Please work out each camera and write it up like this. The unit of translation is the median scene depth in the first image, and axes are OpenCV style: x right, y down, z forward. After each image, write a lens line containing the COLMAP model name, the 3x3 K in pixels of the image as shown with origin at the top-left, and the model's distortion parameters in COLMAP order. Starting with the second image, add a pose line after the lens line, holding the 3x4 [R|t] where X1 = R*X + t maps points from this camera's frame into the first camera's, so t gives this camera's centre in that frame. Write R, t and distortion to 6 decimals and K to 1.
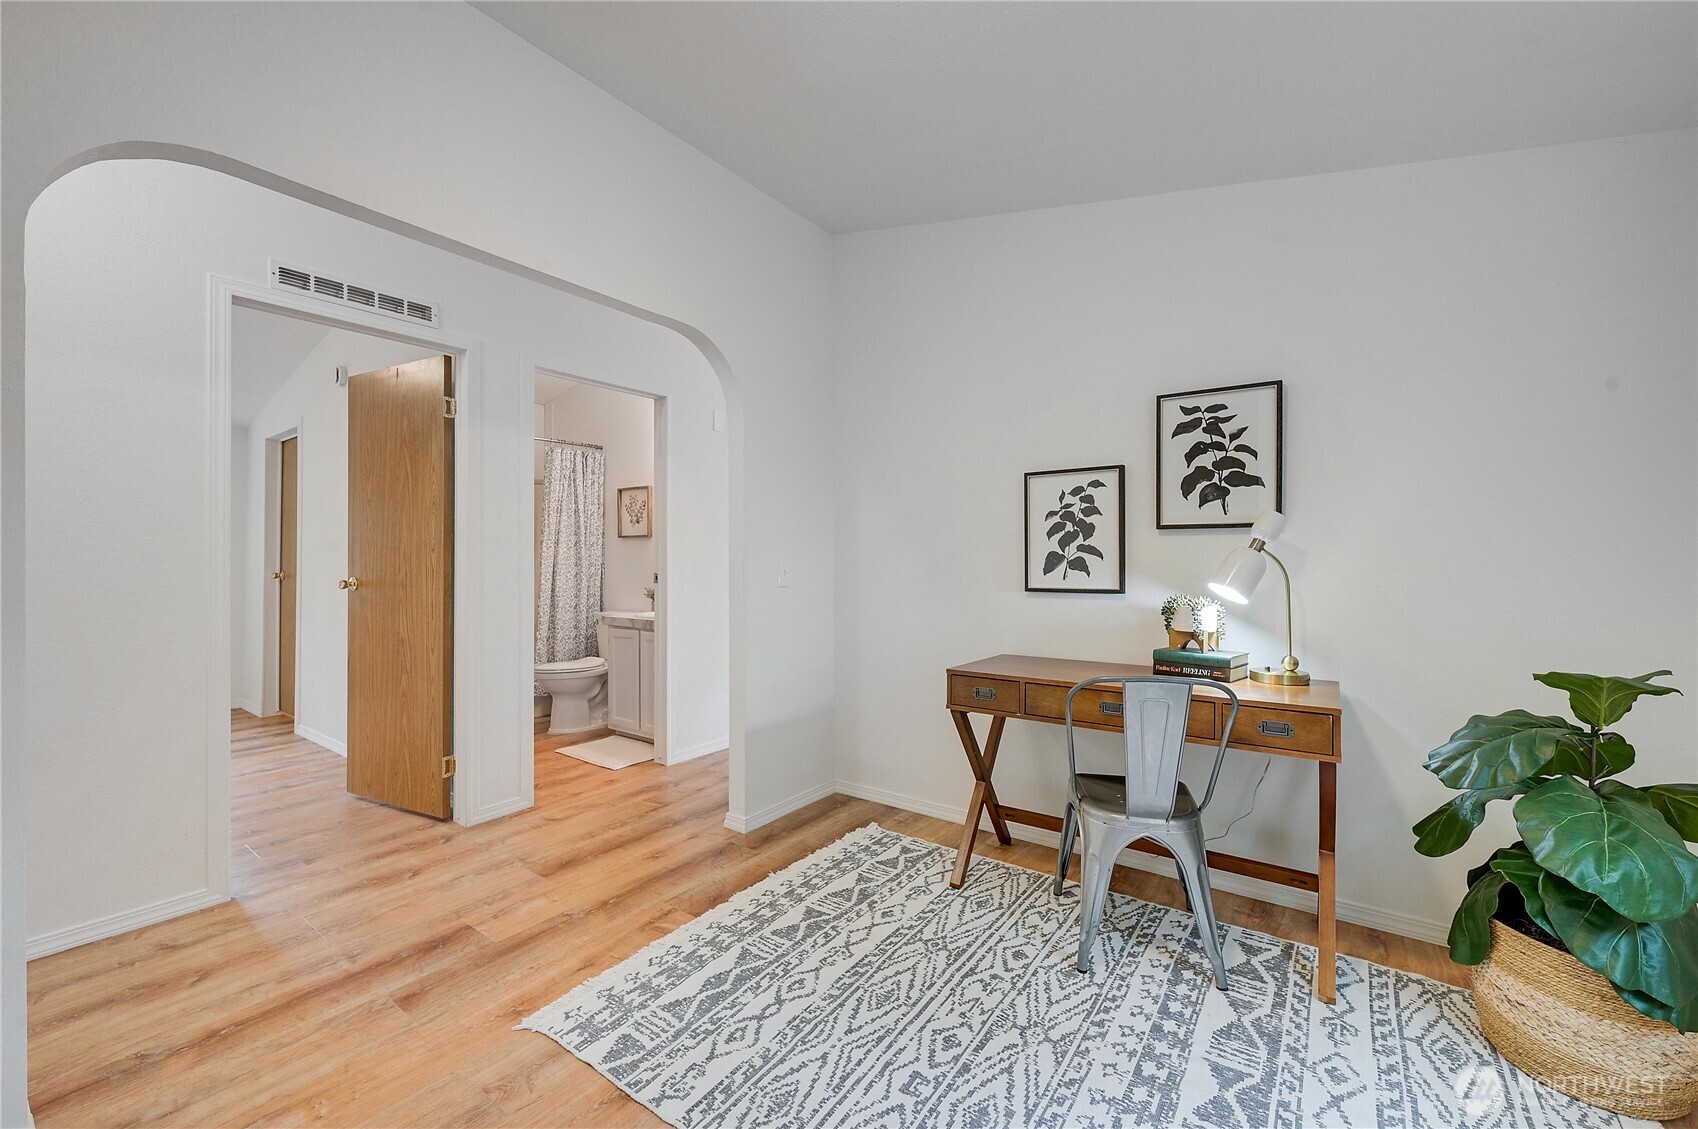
lens RADIAL K [[667.7, 0, 848.3], [0, 667.7, 555.7], [0, 0, 1]] dist [-0.000586, -0.000148]
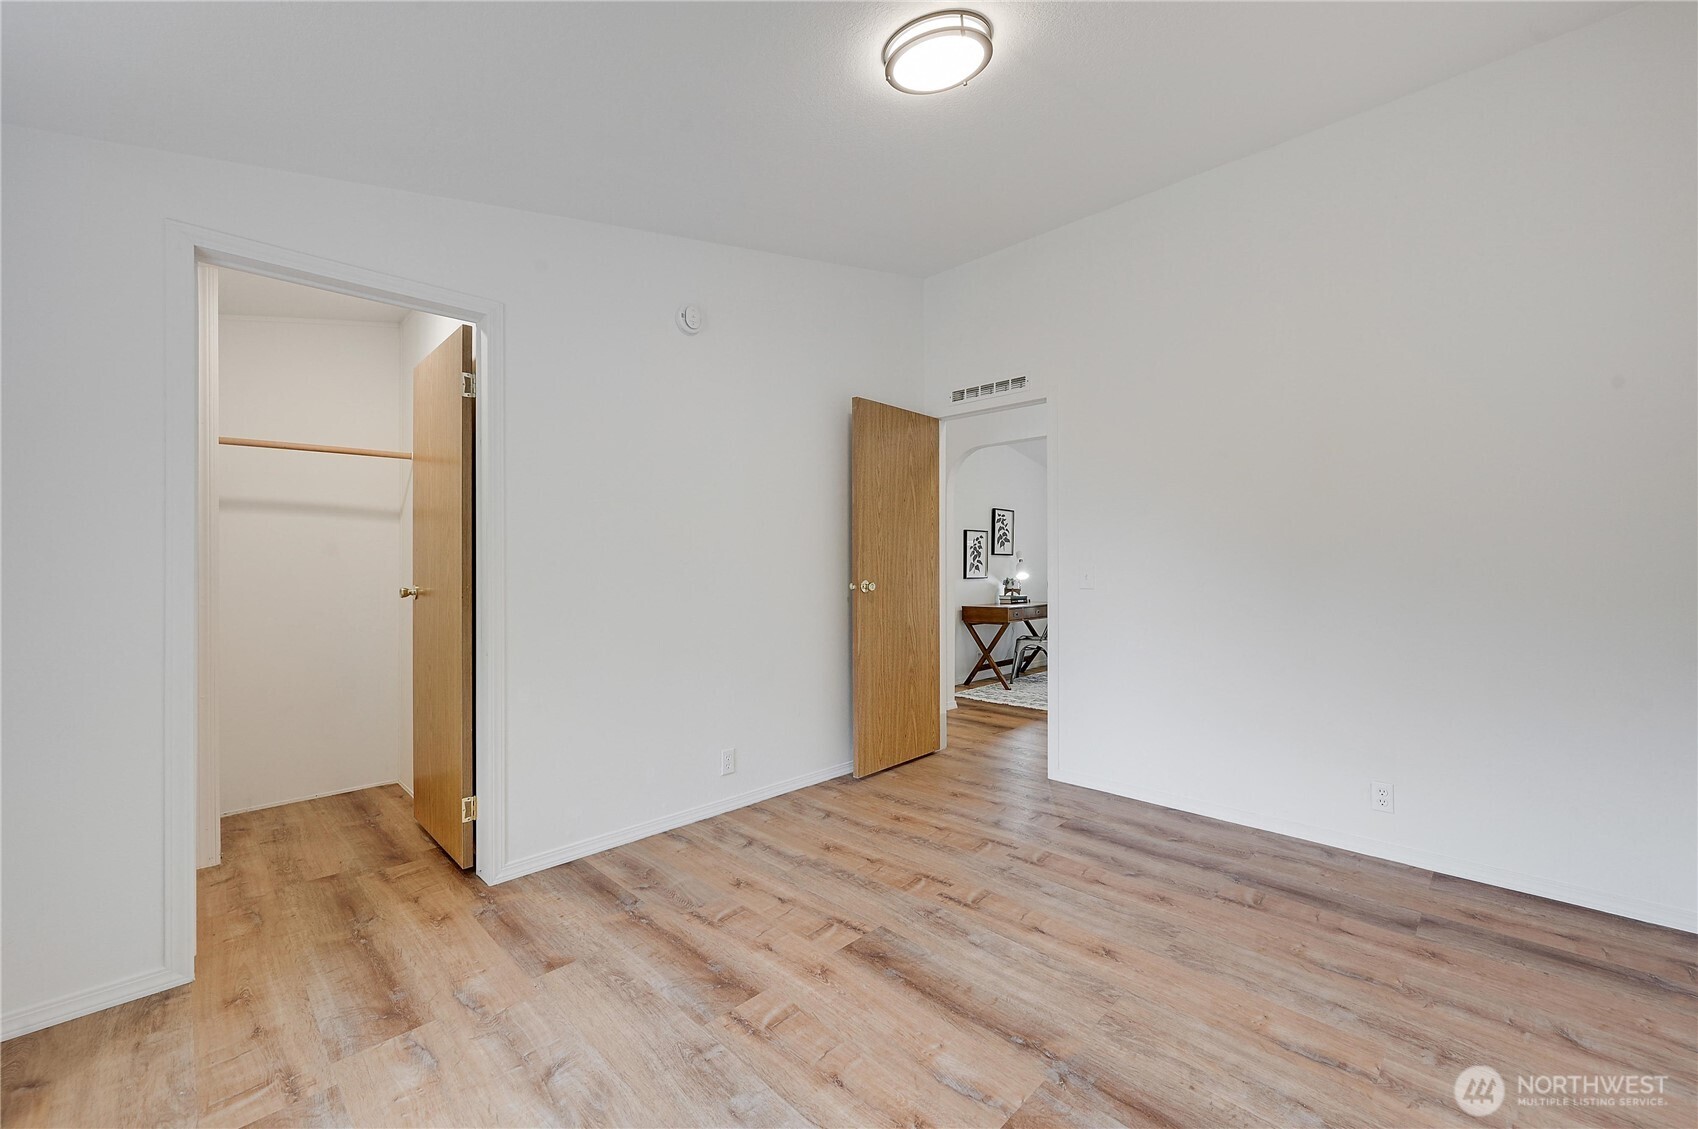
lens RADIAL K [[680.2, 0, 855.3], [0, 680.2, 556.3], [0, 0, 1]] dist [-0.000631, 0.000441]
pose [[0.145361, 0.015369, 0.989259, -2.344871], [-0.010818, 0.999844, -0.013944, 0.011592], [-0.989320, -0.008675, 0.145504, 1.101075]]
